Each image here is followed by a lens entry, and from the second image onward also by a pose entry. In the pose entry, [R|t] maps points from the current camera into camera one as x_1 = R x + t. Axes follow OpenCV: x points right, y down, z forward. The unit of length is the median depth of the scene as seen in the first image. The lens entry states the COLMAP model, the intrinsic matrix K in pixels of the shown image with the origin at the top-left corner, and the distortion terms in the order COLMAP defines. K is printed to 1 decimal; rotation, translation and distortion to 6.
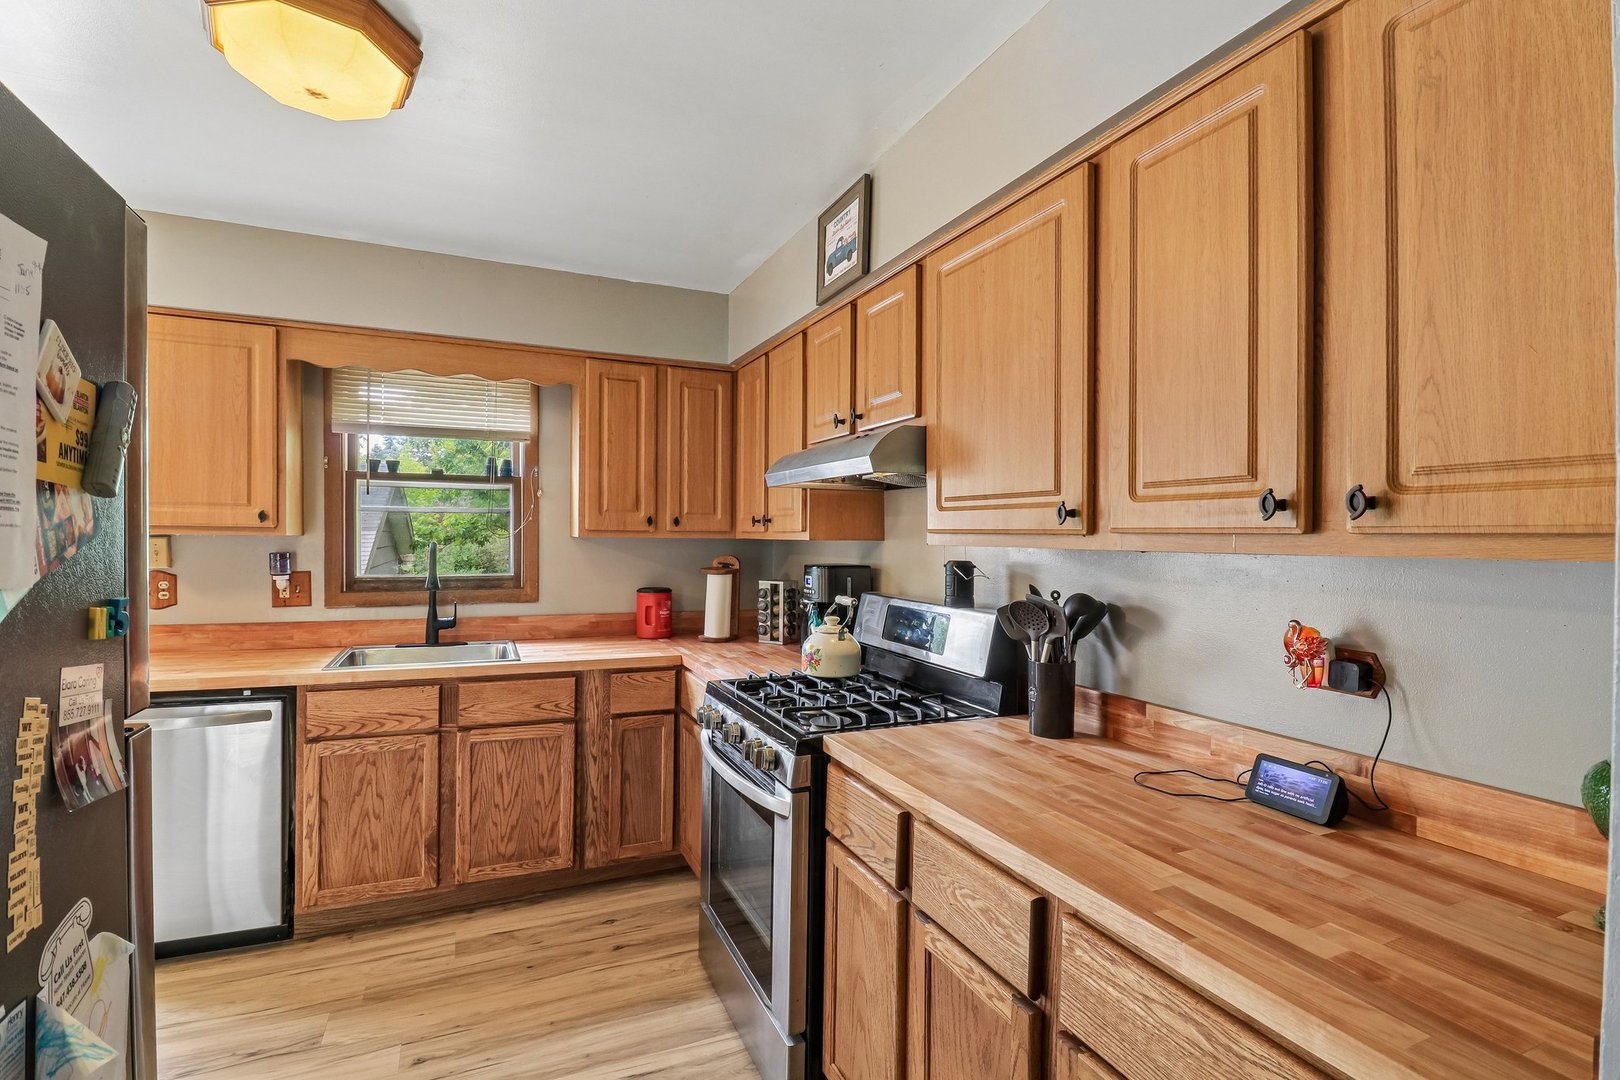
lens RADIAL K [[759.4, 0, 797.4], [0, 759.4, 540.8], [0, 0, 1]] dist [-0.004899, -0.006713]
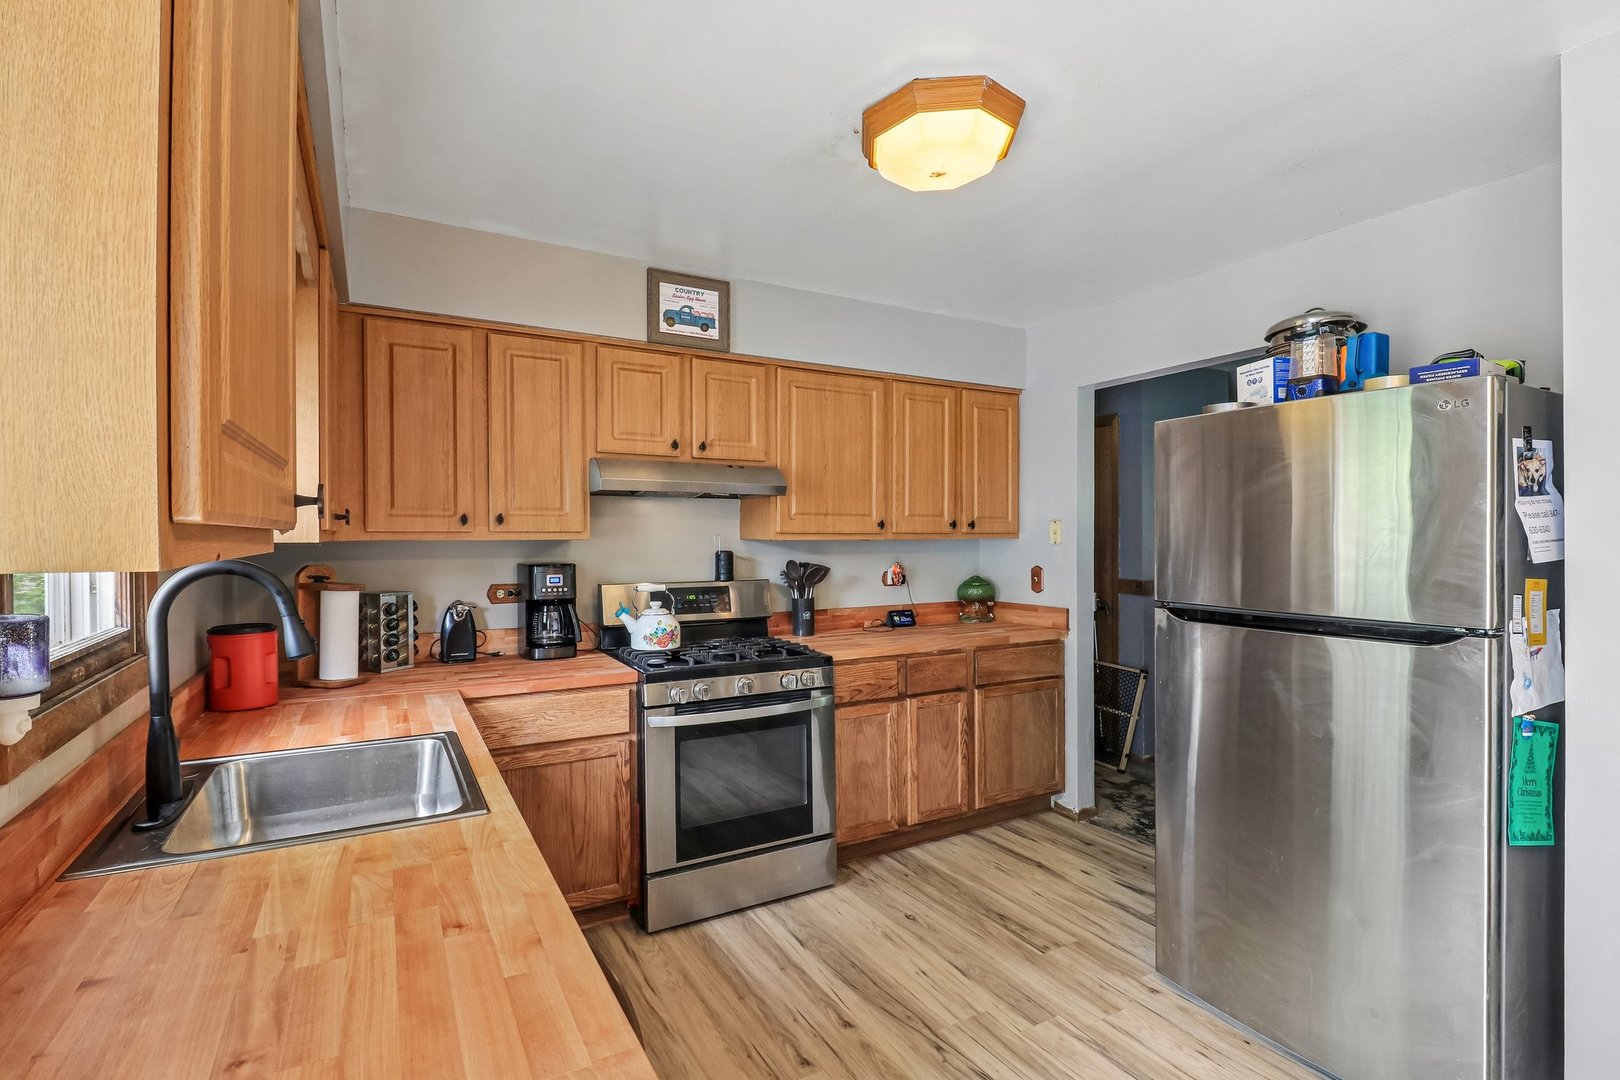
lens RADIAL K [[759.4, 0, 810.0], [0, 759.4, 549.1], [0, 0, 1]] dist [-0.004899, -0.006713]
pose [[-0.105347, -0.029303, 0.994004, -1.079201], [0.004889, 0.999538, 0.029985, -0.018015], [-0.994424, 0.008018, -0.105155, 0.794048]]
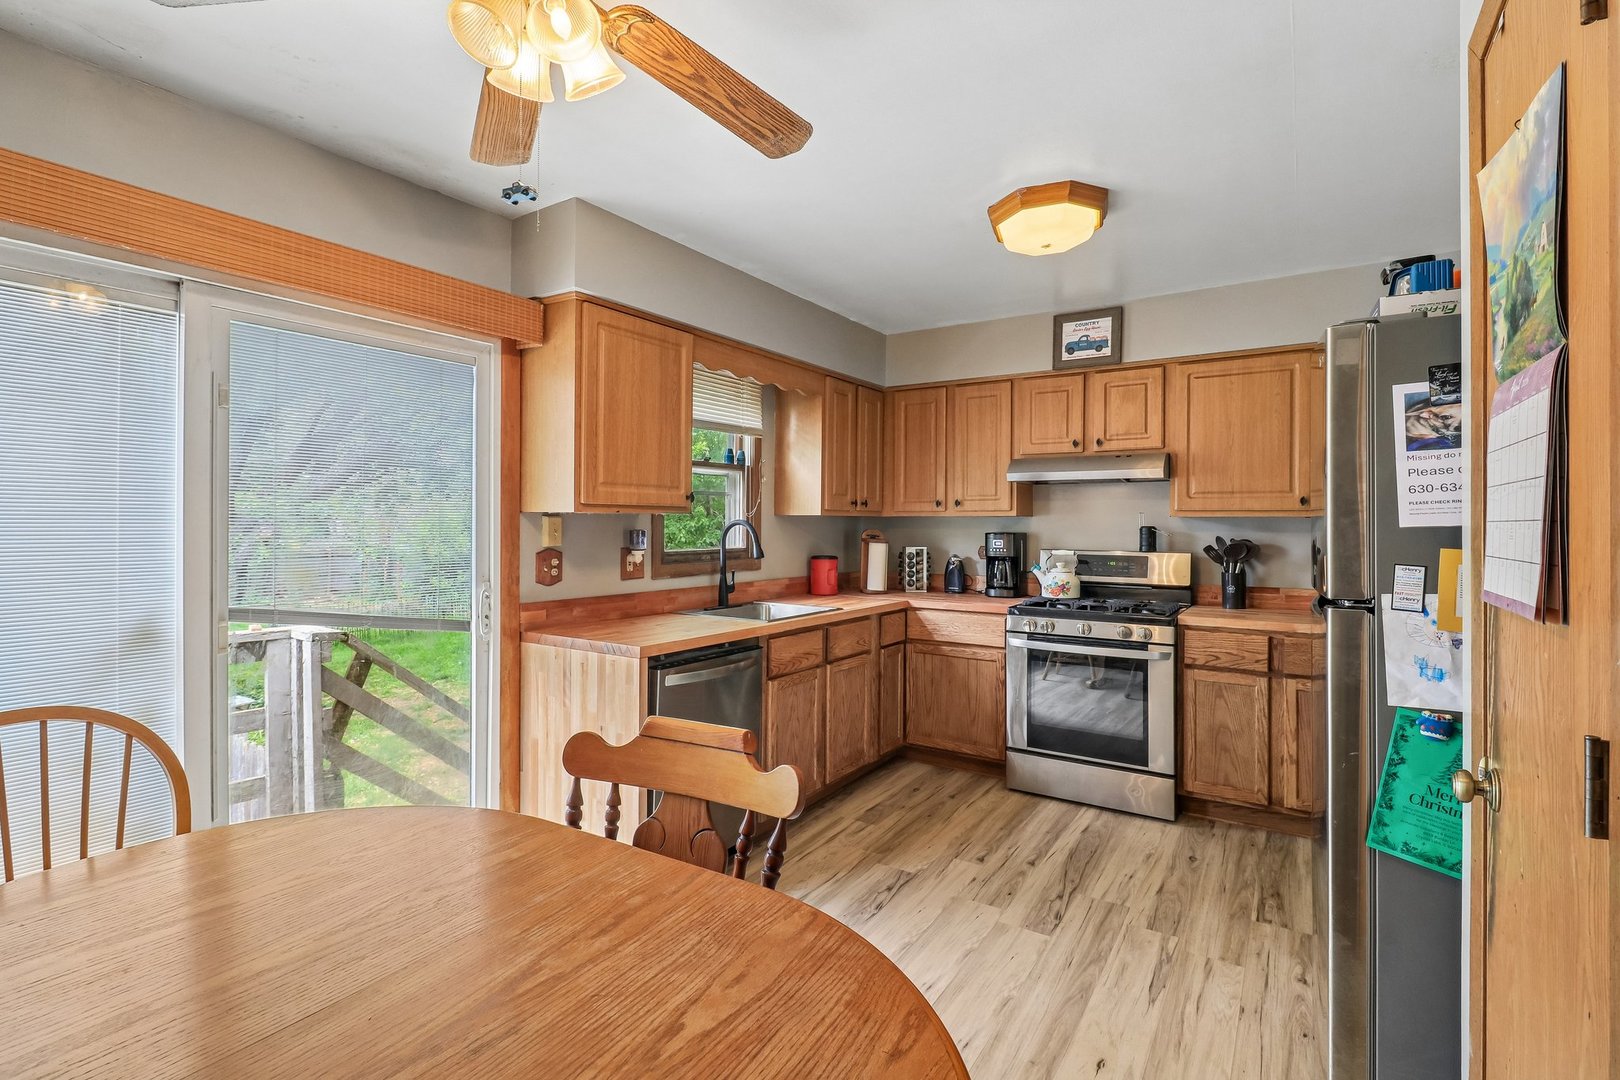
lens RADIAL K [[759.4, 0, 794.2], [0, 759.4, 525.8], [0, 0, 1]] dist [-0.004899, -0.006713]
pose [[0.846044, -0.010379, 0.533012, -1.179525], [0.008431, 0.999946, 0.006088, 0.005357], [-0.533046, -0.000656, 0.846086, -0.064591]]
